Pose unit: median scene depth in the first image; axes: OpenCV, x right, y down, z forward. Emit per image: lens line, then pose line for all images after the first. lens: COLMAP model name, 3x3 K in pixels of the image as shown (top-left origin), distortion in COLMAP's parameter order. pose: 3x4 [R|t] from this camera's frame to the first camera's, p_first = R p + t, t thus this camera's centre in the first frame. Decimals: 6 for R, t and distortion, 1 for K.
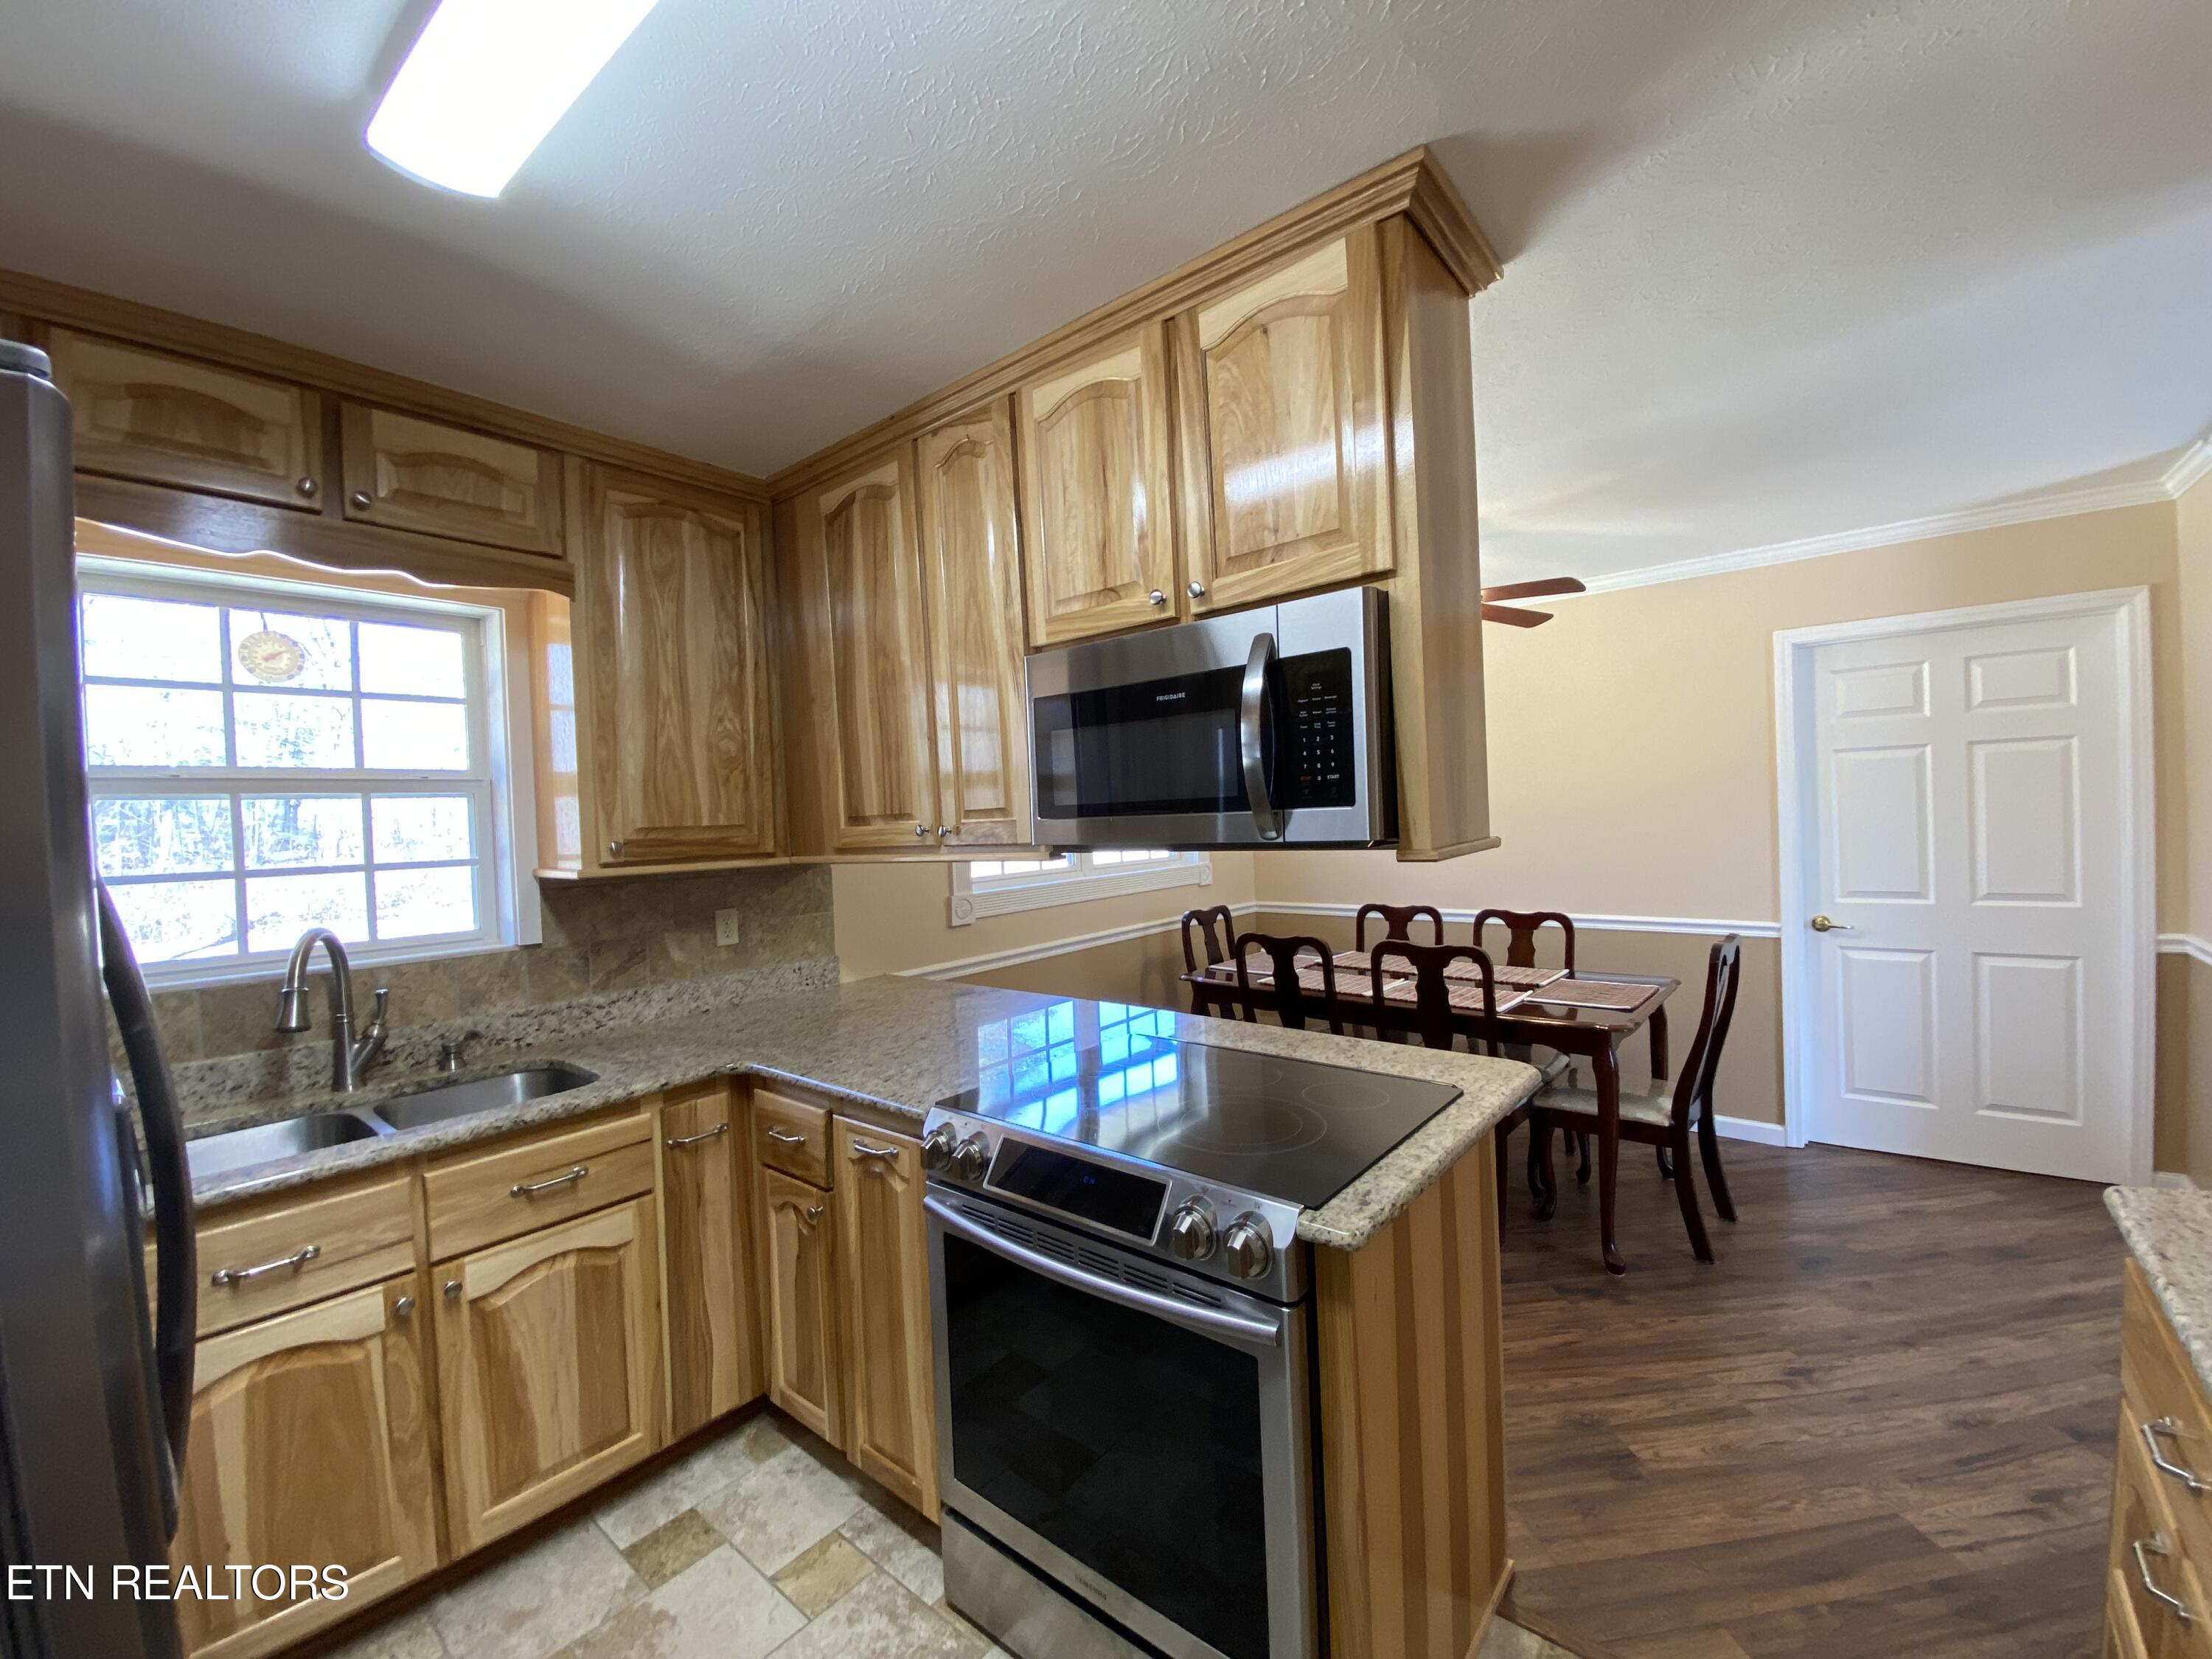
lens RADIAL K [[895.2, 0, 1117.0], [0, 895.2, 824.8], [0, 0, 1]] dist [0.014449, -0.016830]
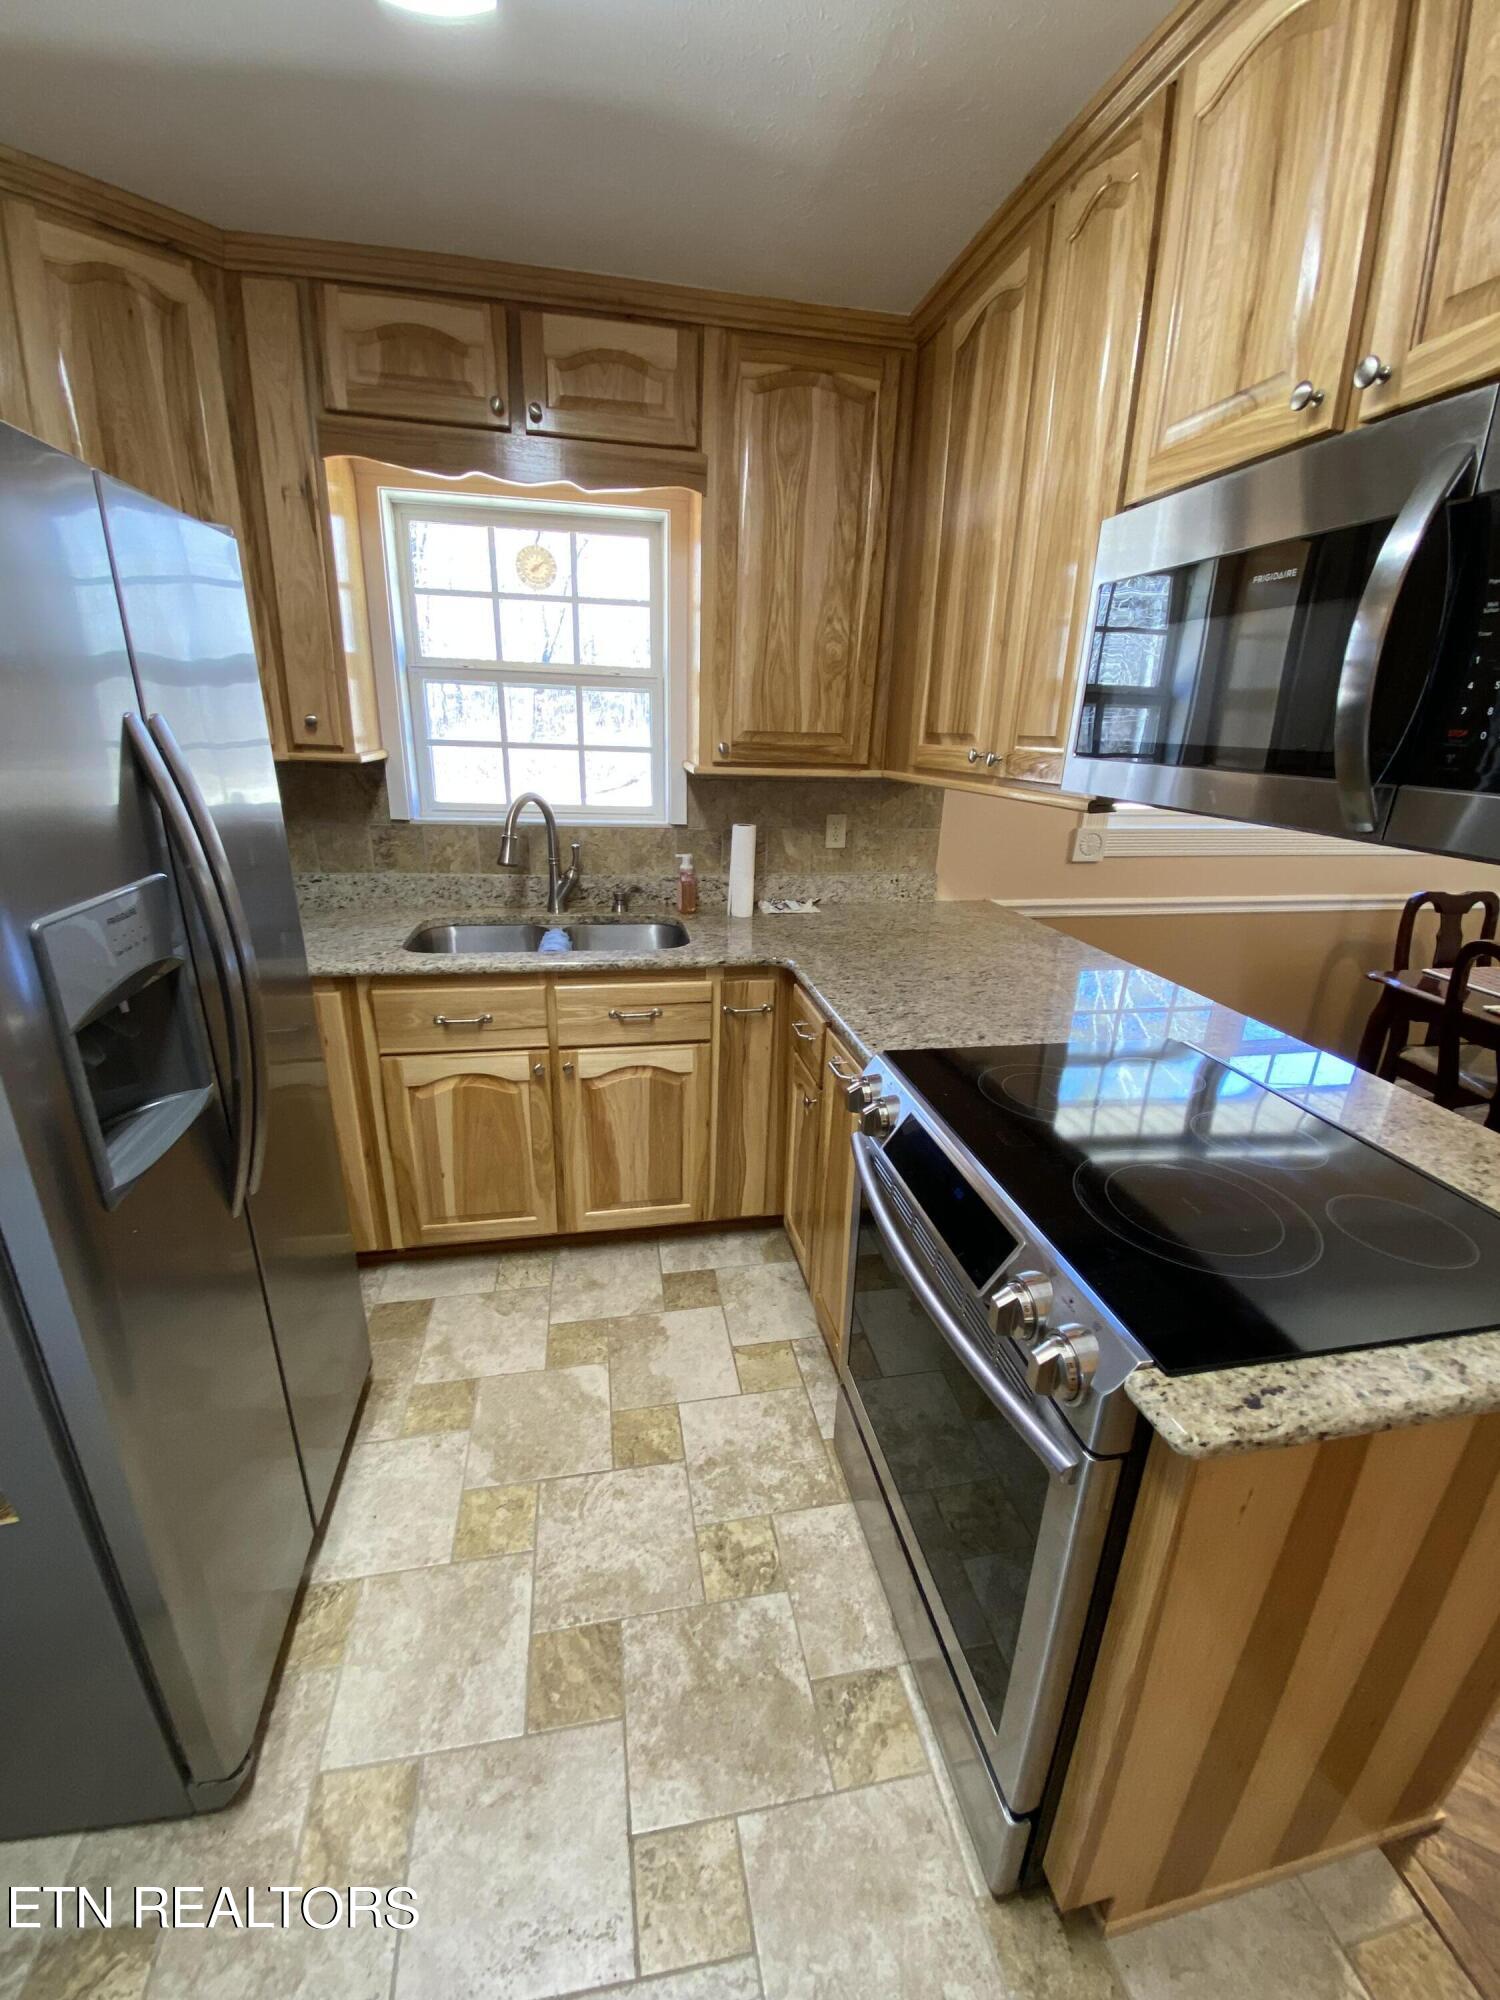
lens RADIAL K [[809.4, 0, 746.9], [0, 809.4, 1002.7], [0, 0, 1]] dist [0.014449, -0.016830]
pose [[0.762854, 0.270278, -0.587370, 0.157512], [-0.066859, 0.936544, 0.344116, -0.028315], [0.643105, -0.223239, 0.732516, 0.223859]]
